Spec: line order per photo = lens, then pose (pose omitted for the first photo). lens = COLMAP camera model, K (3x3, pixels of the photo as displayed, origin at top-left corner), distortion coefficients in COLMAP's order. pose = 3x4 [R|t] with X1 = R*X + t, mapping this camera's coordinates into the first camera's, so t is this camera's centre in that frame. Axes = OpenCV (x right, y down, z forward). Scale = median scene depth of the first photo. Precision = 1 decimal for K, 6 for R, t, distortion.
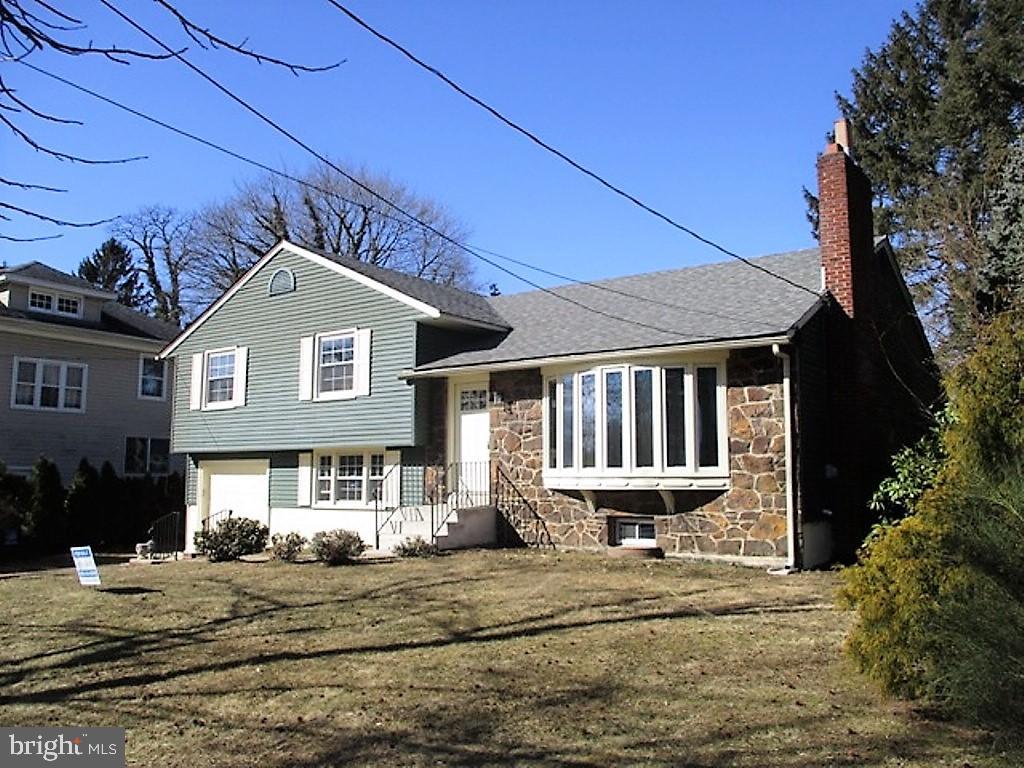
lens RADIAL K [[861.8, 0, 516.9], [0, 861.8, 369.3], [0, 0, 1]] dist [-0.017781, 0.008189]
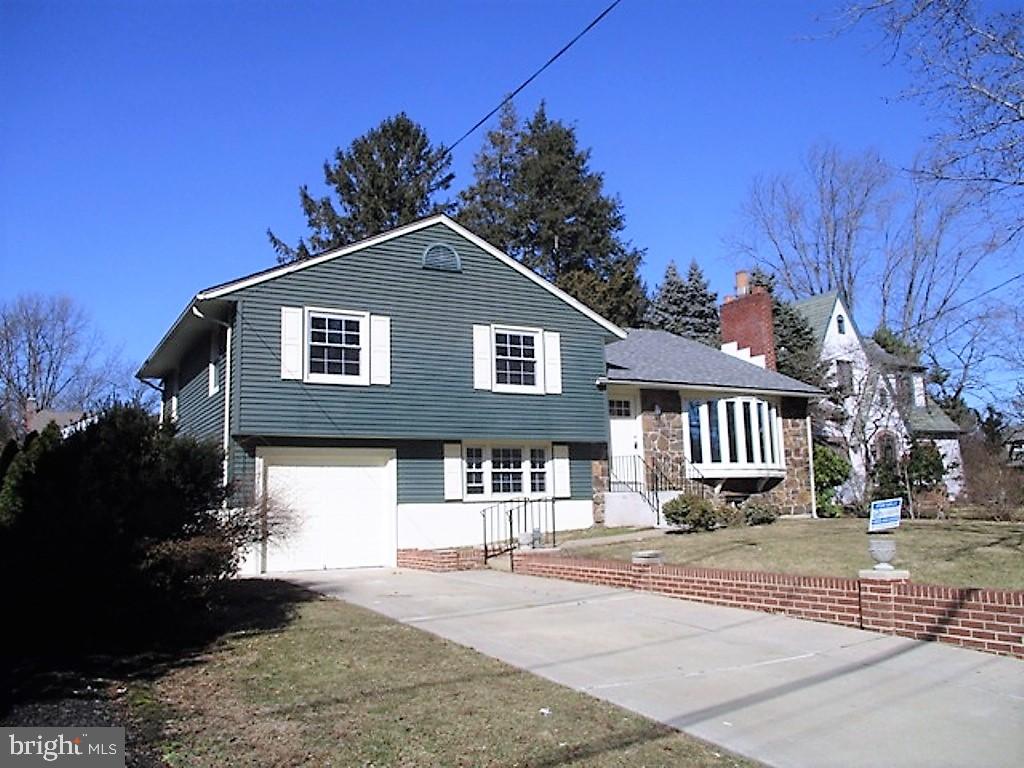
lens RADIAL K [[861.8, 0, 516.9], [0, 861.8, 369.3], [0, 0, 1]] dist [-0.017781, 0.008189]
pose [[0.392993, 0.141356, 0.908611, -1.314114], [-0.087692, 0.989372, -0.115992, 0.144673], [-0.915350, -0.034094, 0.401212, 0.675966]]
